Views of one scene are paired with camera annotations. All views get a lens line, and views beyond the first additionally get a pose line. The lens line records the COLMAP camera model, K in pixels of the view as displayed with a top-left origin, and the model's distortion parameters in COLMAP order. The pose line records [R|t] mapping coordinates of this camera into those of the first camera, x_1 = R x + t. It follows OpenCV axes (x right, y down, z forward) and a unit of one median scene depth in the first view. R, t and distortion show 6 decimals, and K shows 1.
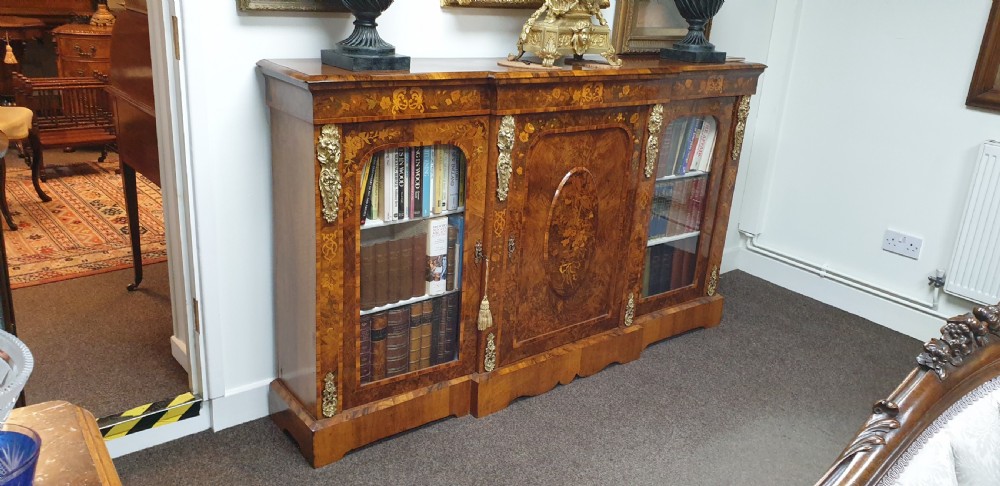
lens RADIAL K [[766.5, 0, 524.7], [0, 766.5, 228.1], [0, 0, 1]] dist [0.174967, -0.522728]
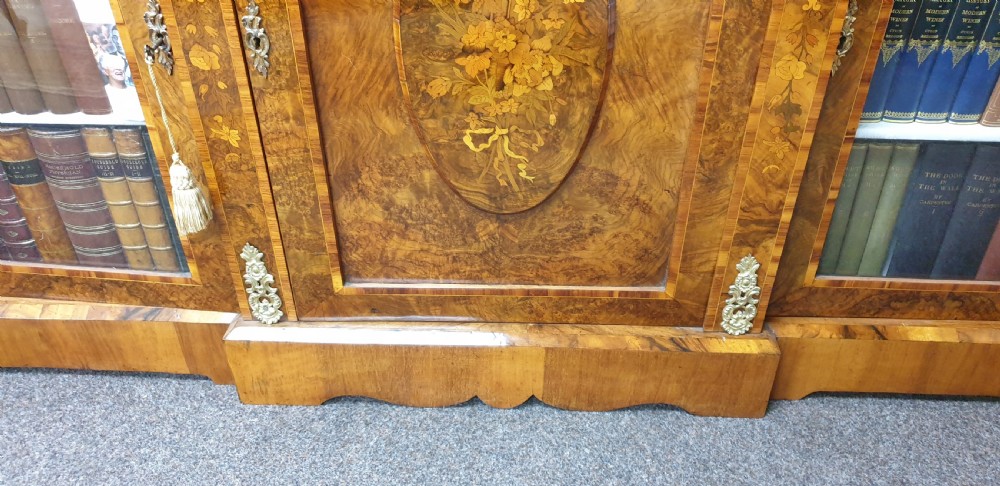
lens RADIAL K [[752.1, 0, 510.1], [0, 752.1, 219.8], [0, 0, 1]] dist [0.112233, -0.193326]
pose [[0.752002, 0.314142, -0.579489, 0.324537], [-0.158660, 0.939549, 0.303439, -0.024095], [0.639781, -0.136245, 0.756384, 0.864196]]
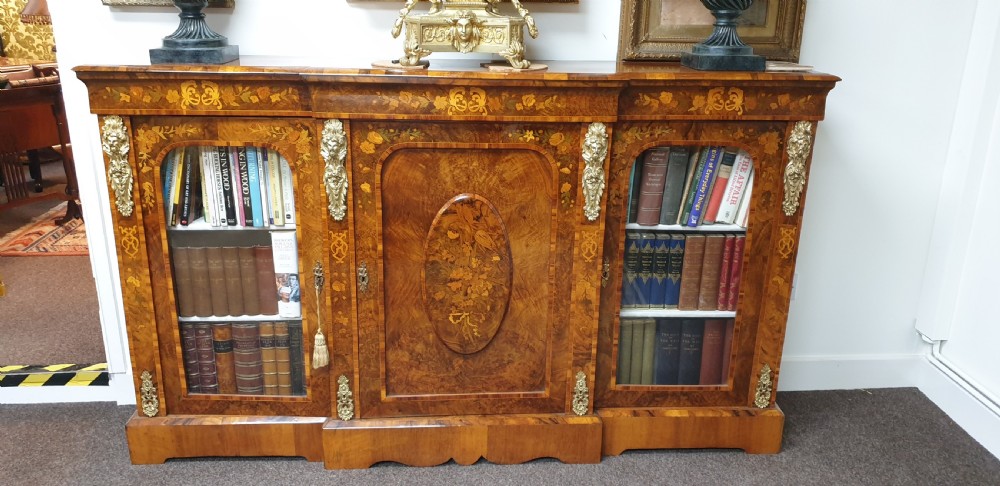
lens RADIAL K [[789.1, 0, 510.8], [0, 789.1, 226.8], [0, 0, 1]] dist [0.144036, -0.347703]
pose [[0.813603, 0.121870, -0.568505, 0.651510], [-0.146750, 0.989171, 0.002029, -0.060978], [0.562596, 0.081778, 0.822677, 0.402091]]
